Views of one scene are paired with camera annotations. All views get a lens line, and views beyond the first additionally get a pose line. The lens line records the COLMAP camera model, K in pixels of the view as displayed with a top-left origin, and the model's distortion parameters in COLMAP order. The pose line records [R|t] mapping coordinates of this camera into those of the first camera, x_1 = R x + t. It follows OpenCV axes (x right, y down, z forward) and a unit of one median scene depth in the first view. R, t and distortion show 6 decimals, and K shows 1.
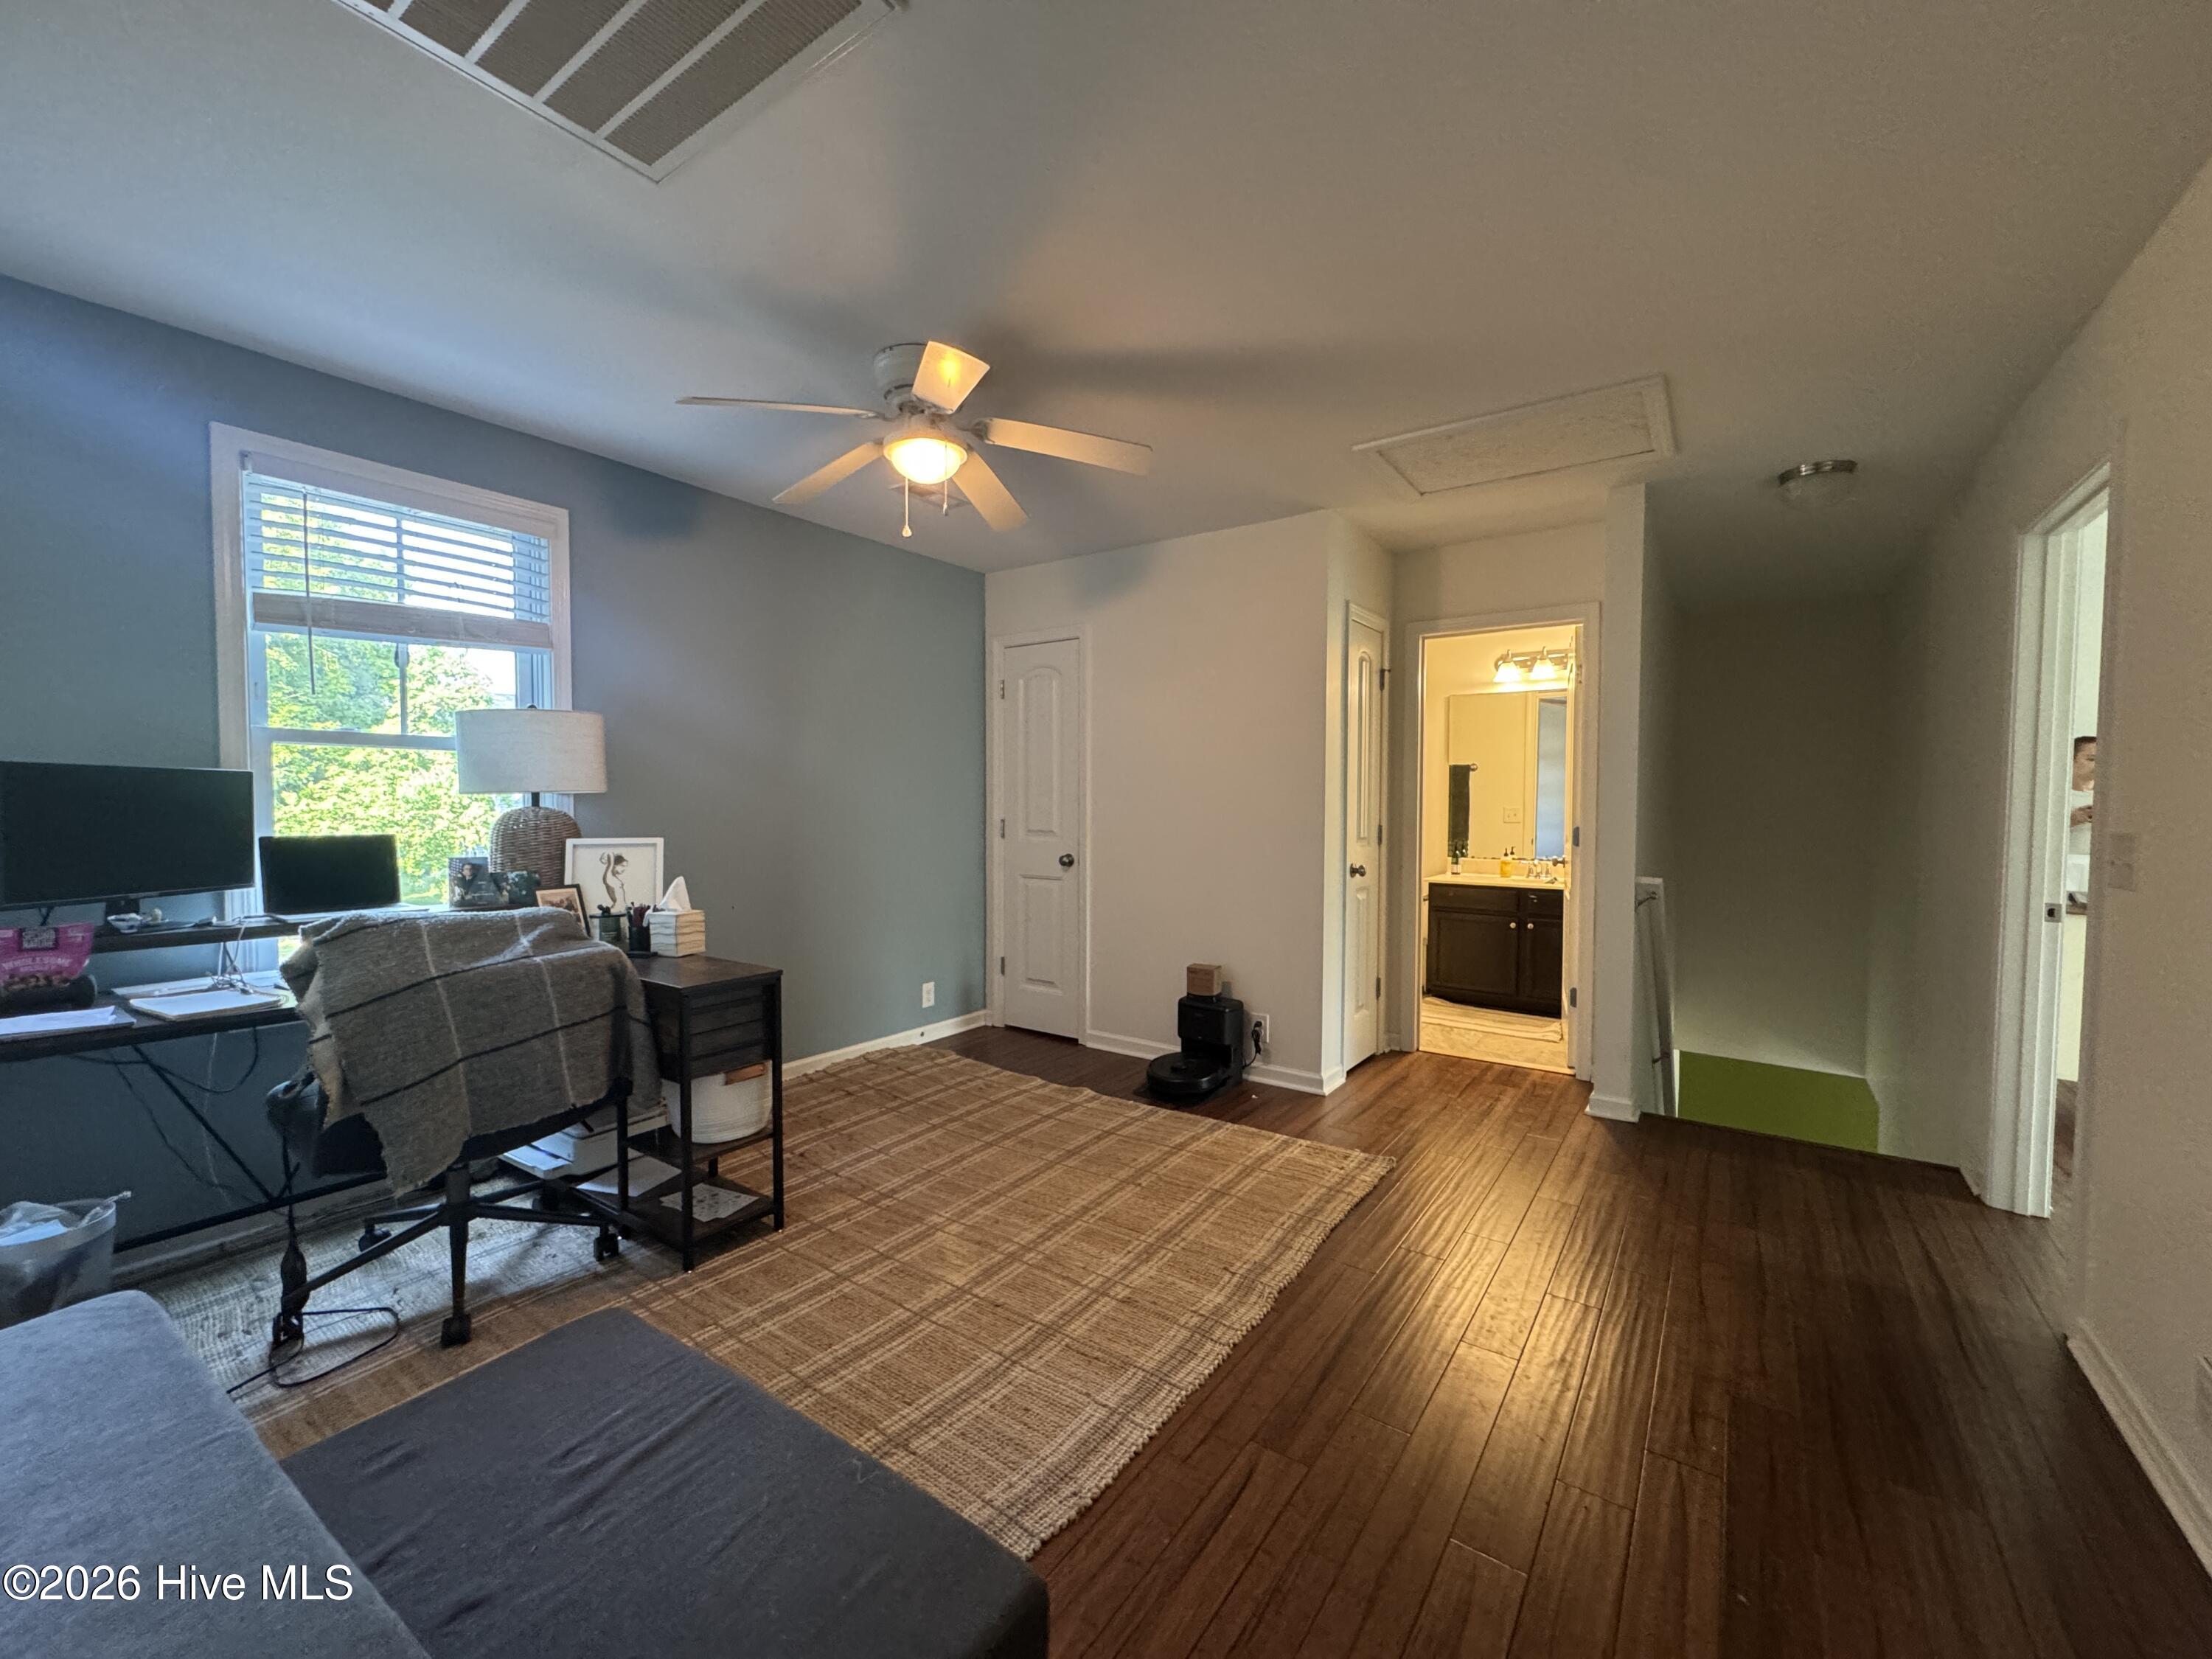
lens RADIAL K [[883.4, 0, 1104.6], [0, 883.4, 833.0], [0, 0, 1]] dist [-0.002130, 0.000133]
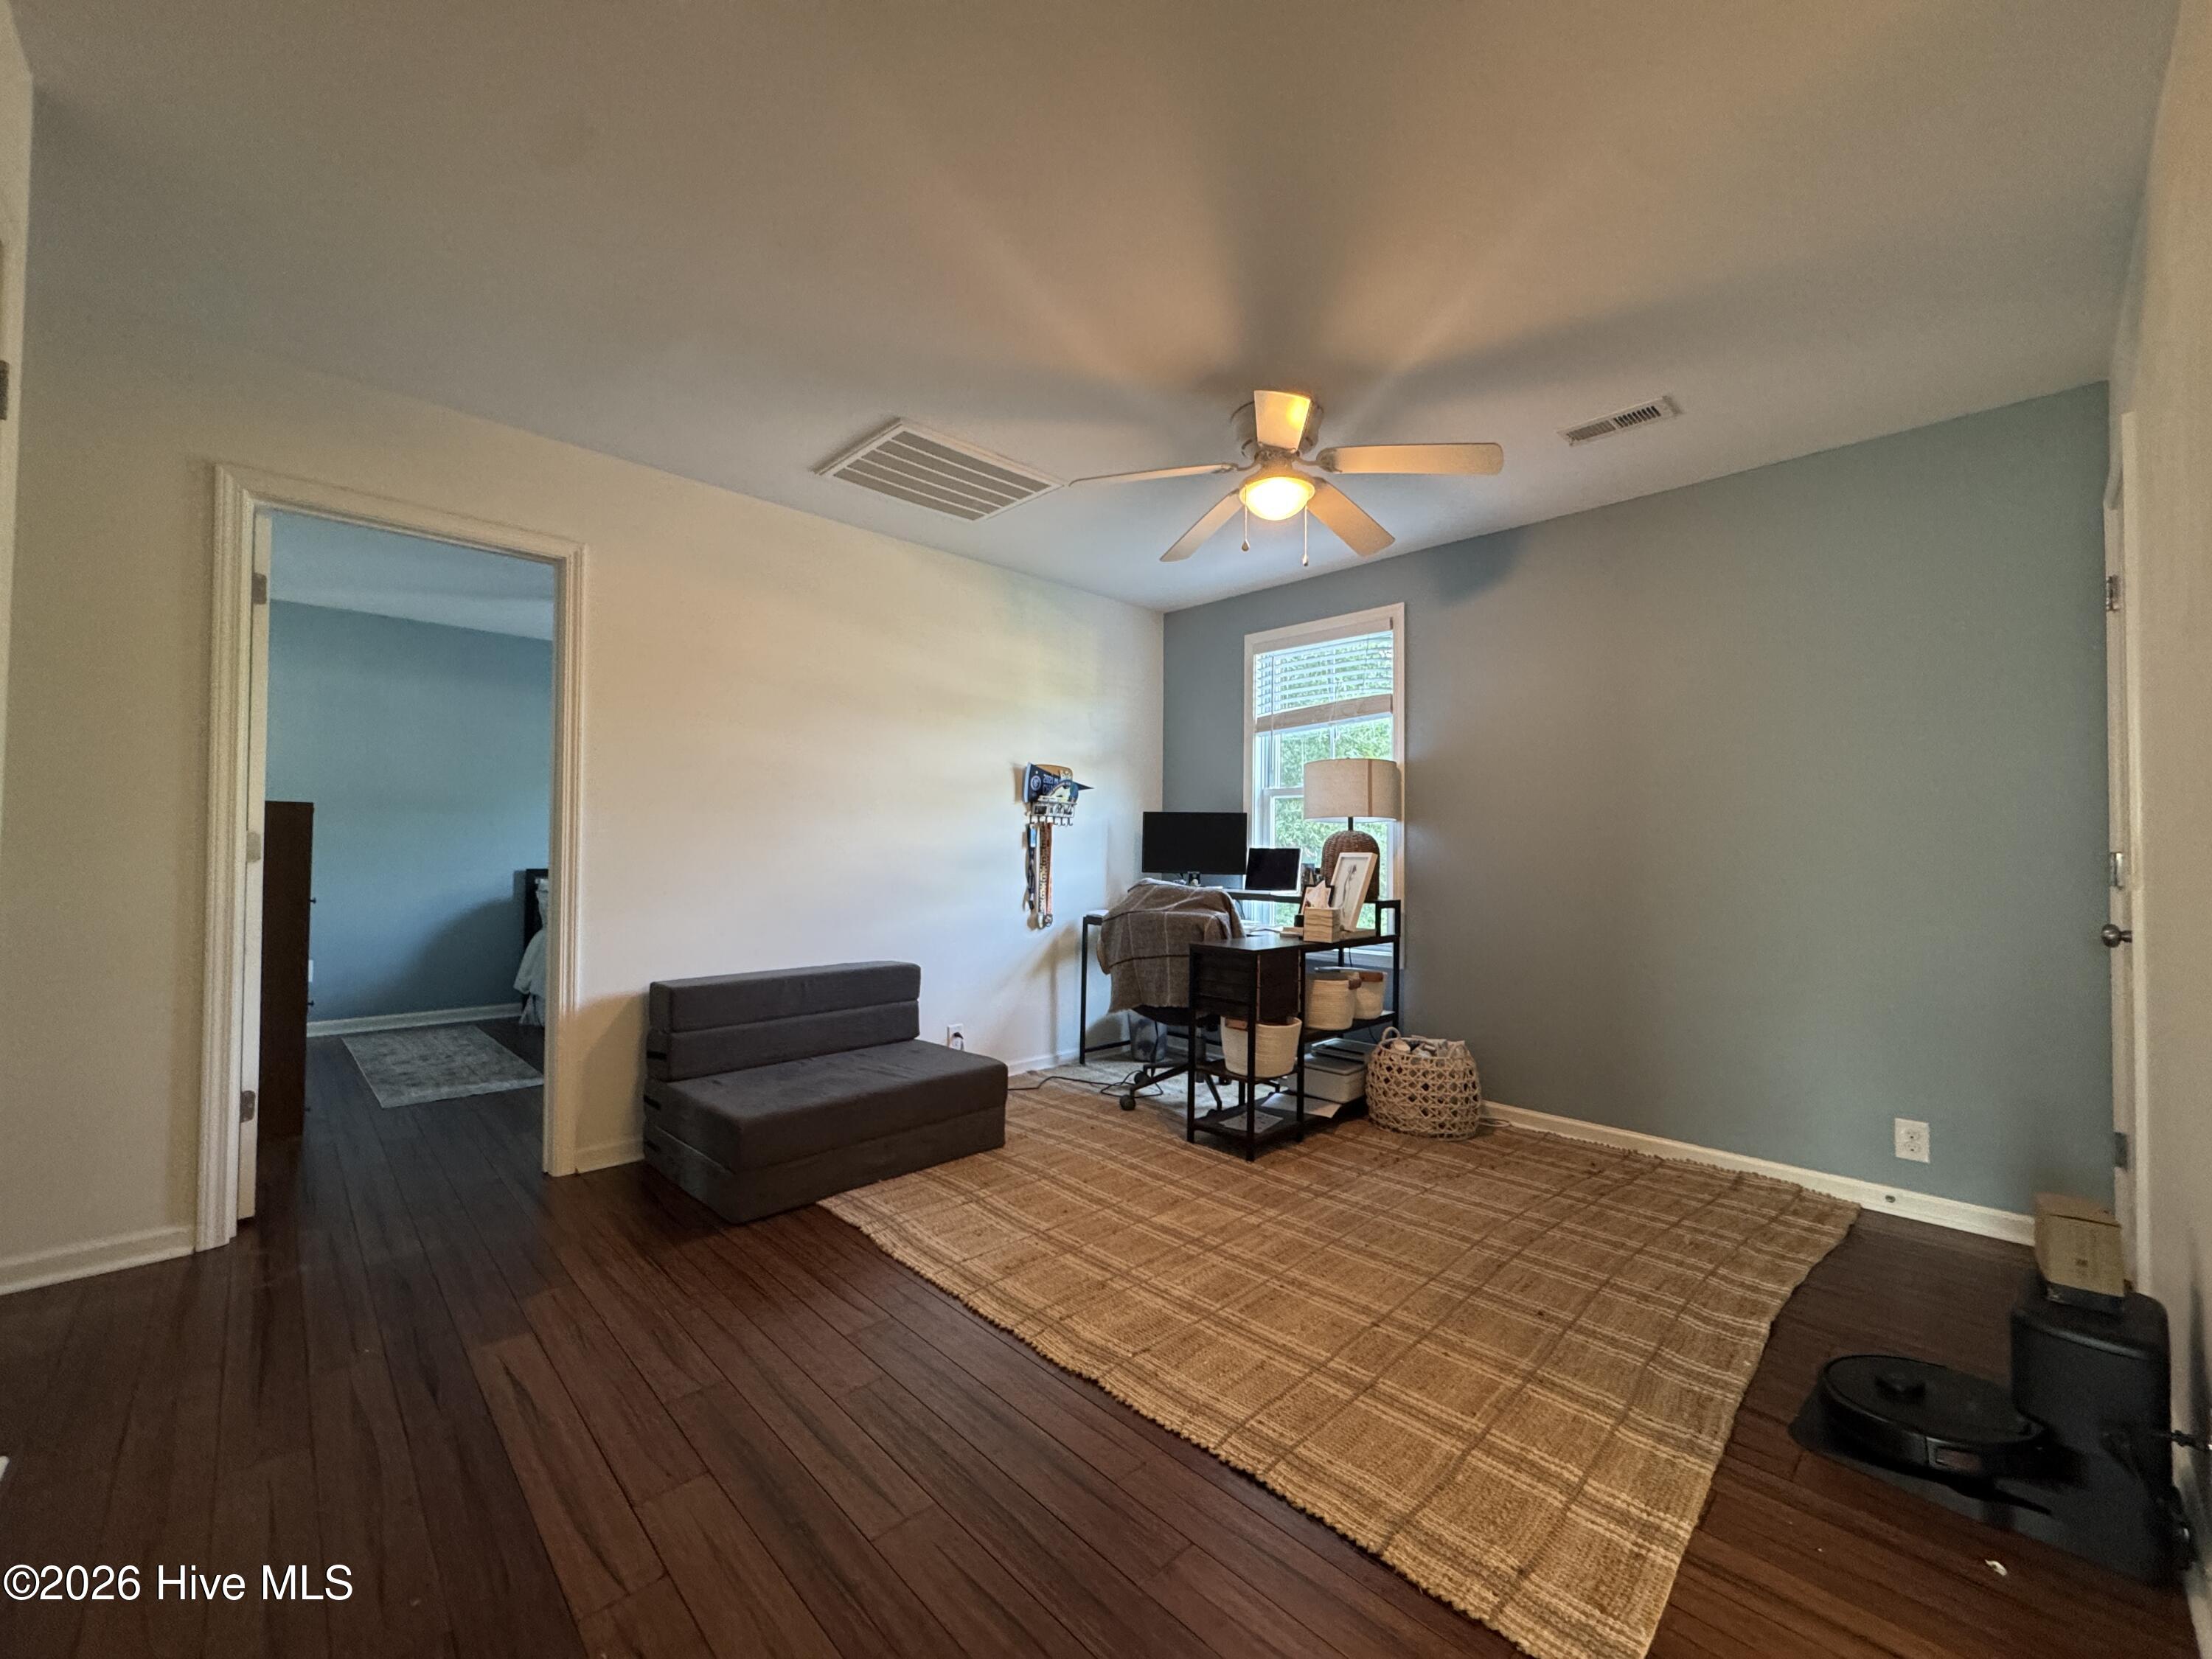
lens RADIAL K [[883.4, 0, 1102.7], [0, 883.4, 832.0], [0, 0, 1]] dist [-0.002130, 0.000133]
pose [[-0.180298, -0.027980, -0.983214, 0.821891], [-0.052000, 0.998469, -0.018878, 0.021481], [0.982237, 0.047723, -0.181477, 0.916691]]
